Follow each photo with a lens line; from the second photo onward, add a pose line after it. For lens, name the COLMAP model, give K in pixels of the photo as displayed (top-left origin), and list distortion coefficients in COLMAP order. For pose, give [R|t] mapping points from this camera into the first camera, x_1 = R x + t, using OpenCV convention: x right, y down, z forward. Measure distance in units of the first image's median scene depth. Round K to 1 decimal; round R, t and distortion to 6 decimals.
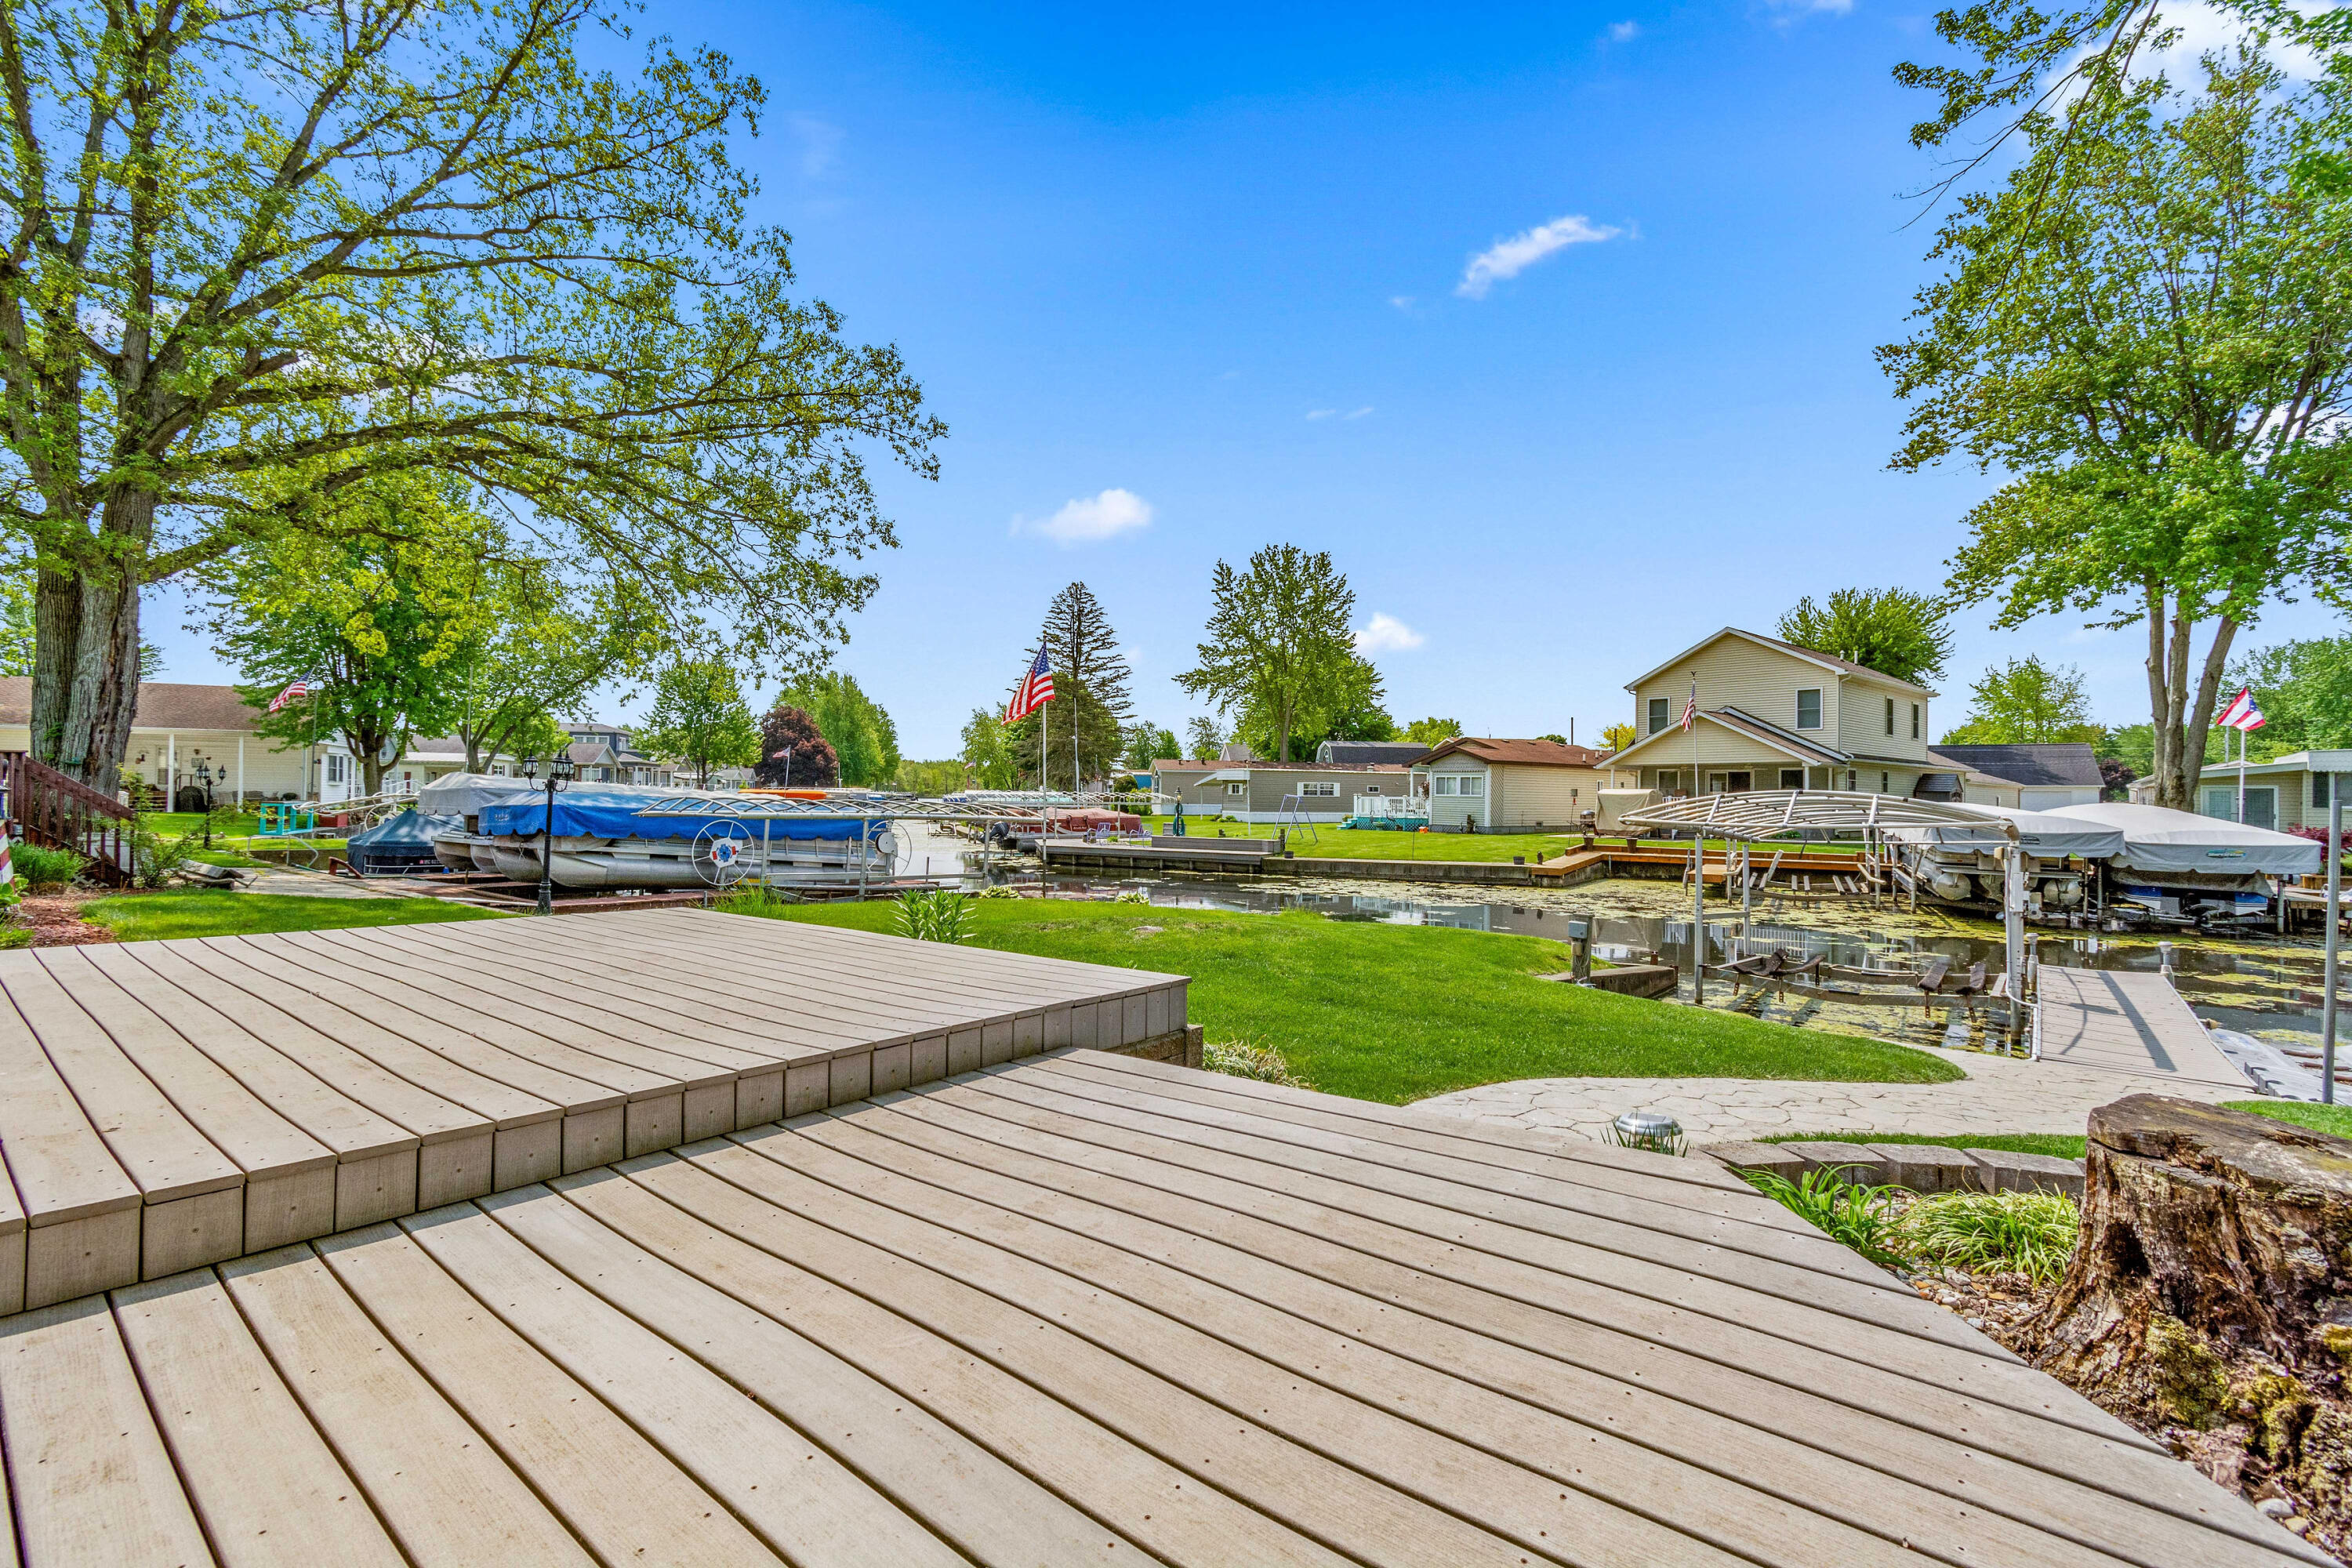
lens RADIAL K [[1029.2, 0, 1188.8], [0, 1029.2, 781.1], [0, 0, 1]] dist [0.000046, -0.000216]
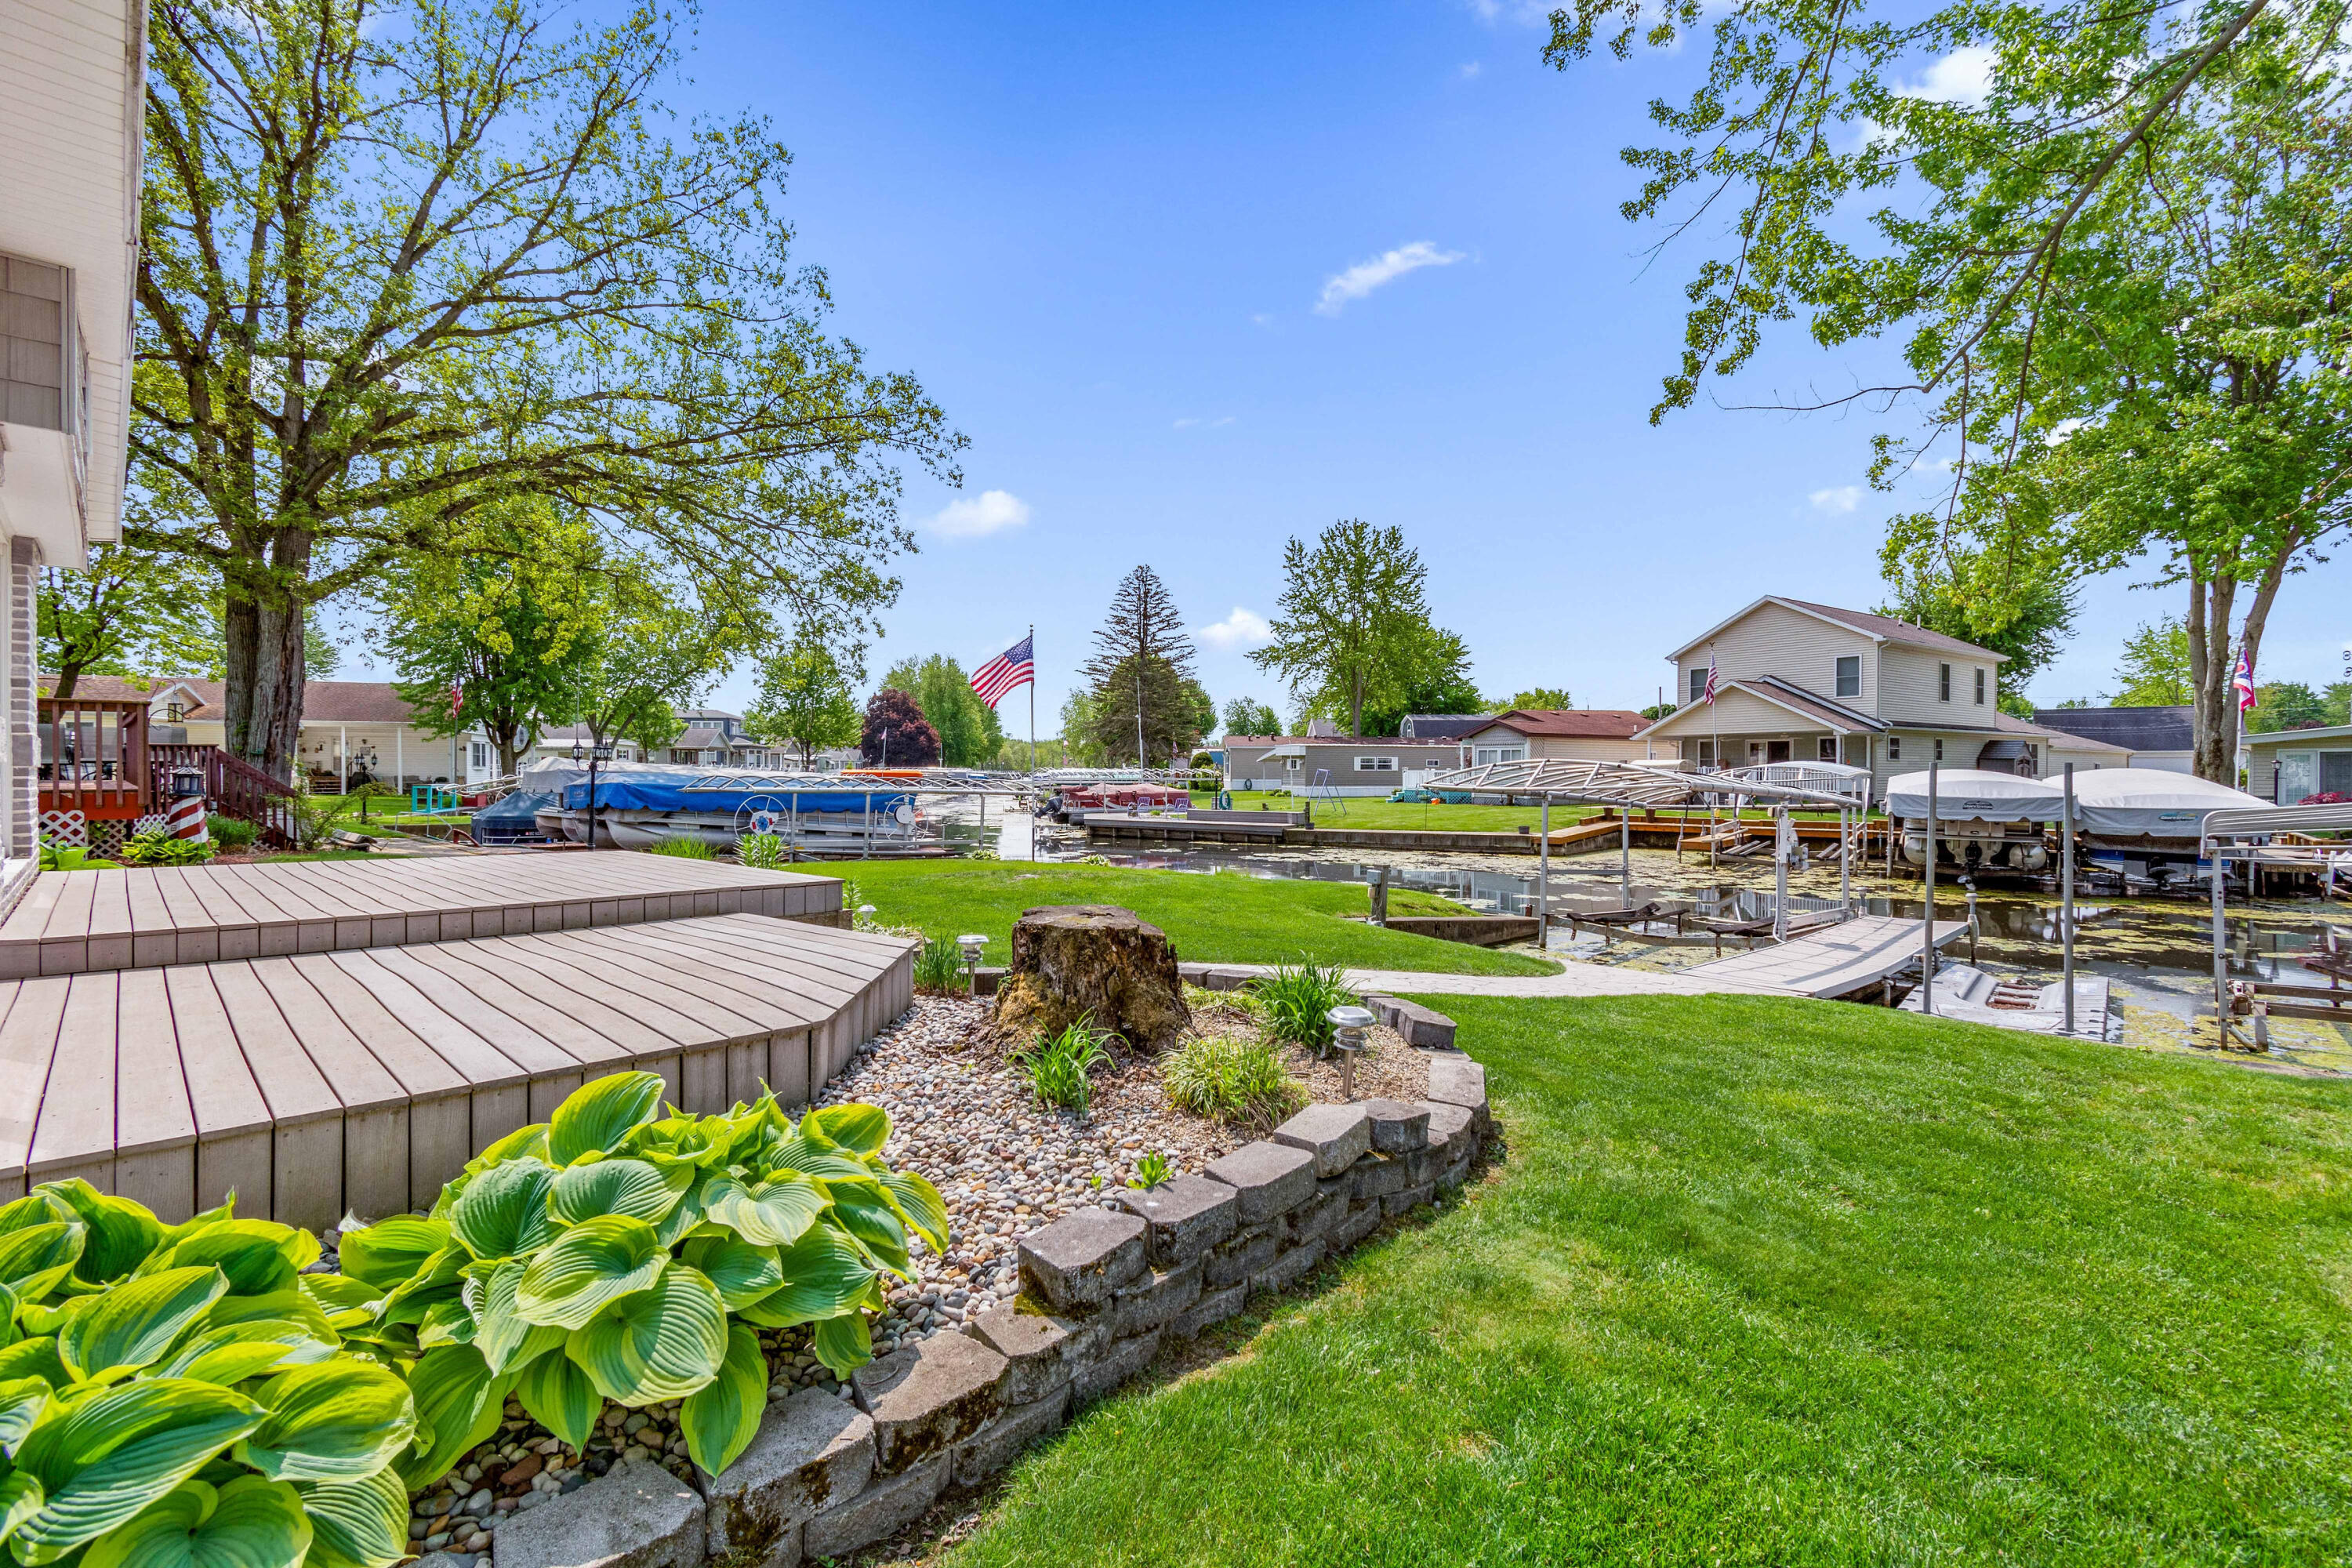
lens RADIAL K [[1042.6, 0, 1190.4], [0, 1042.6, 778.4], [0, 0, 1]] dist [0.005703, -0.004096]
pose [[0.994340, -0.009730, -0.105802, 0.087276], [0.011833, 0.999744, 0.019269, 0.000909], [0.105587, -0.020411, 0.994201, -0.069066]]
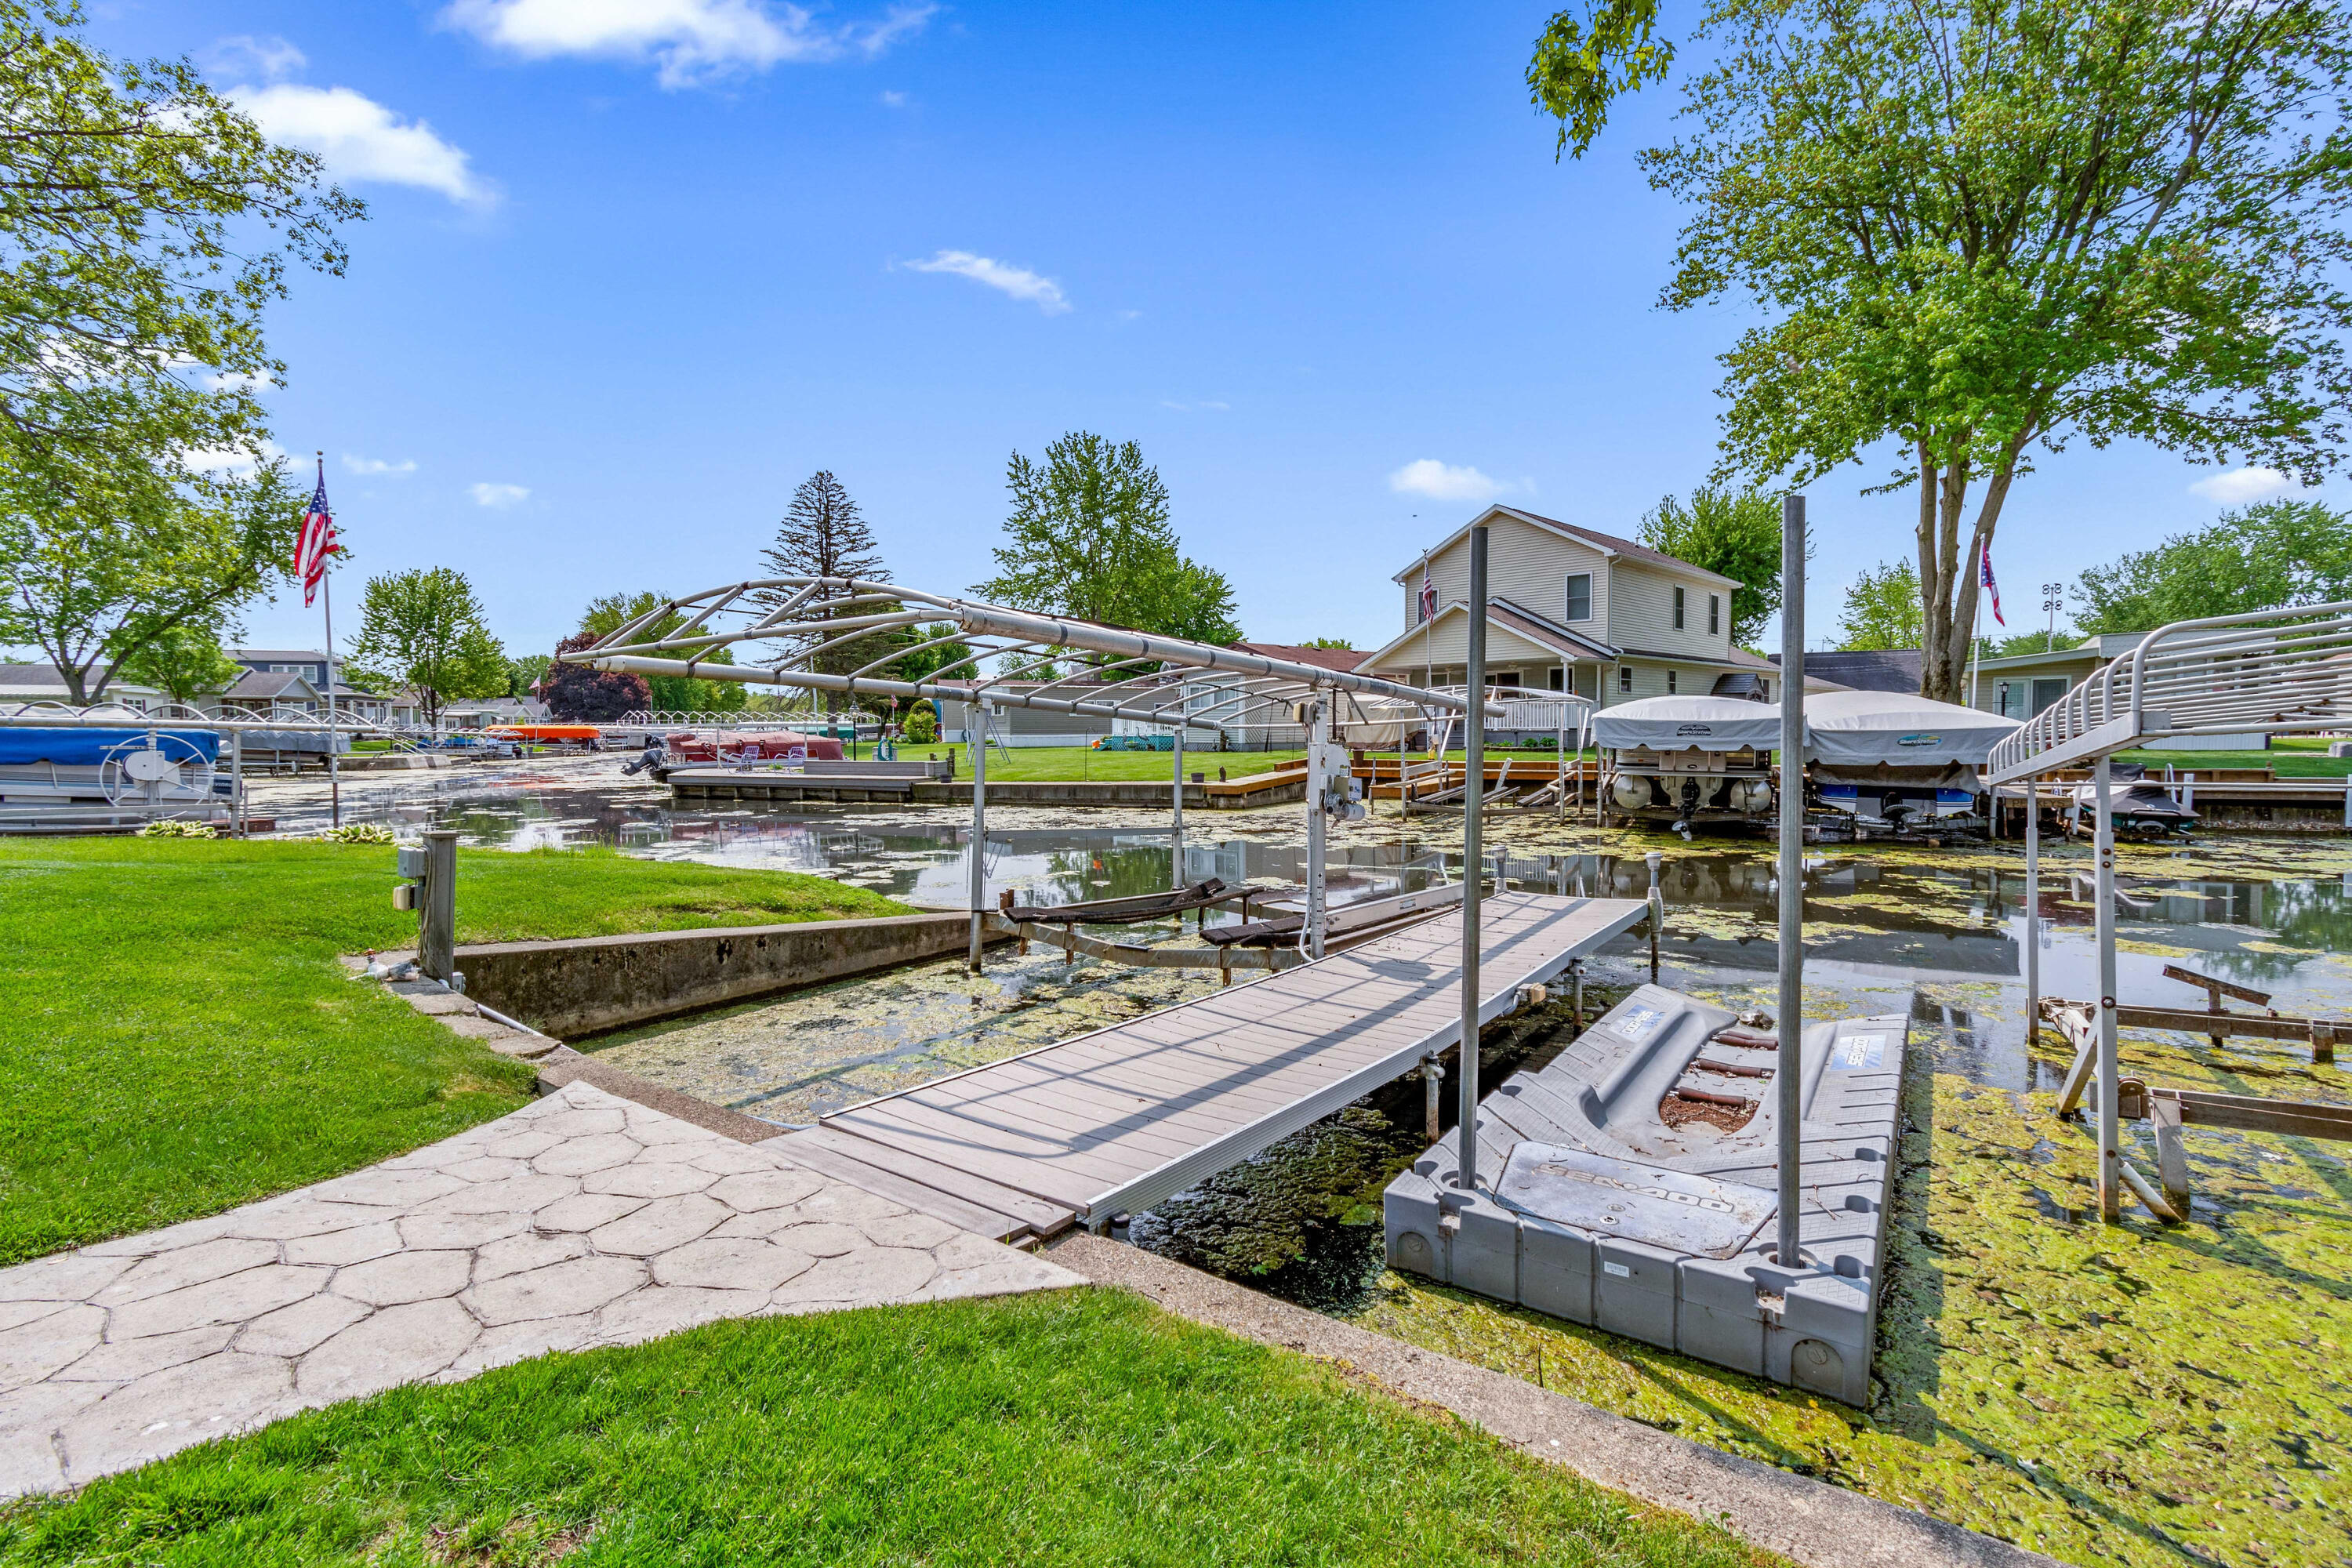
lens RADIAL K [[1085.1, 0, 1189.2], [0, 1085.1, 779.6], [0, 0, 1]] dist [-0.000352, 0.000214]
pose [[0.996416, -0.023440, 0.081274, 0.215493], [0.018433, 0.997917, 0.061828, 0.021921], [-0.082554, -0.060109, 0.994772, 0.120360]]
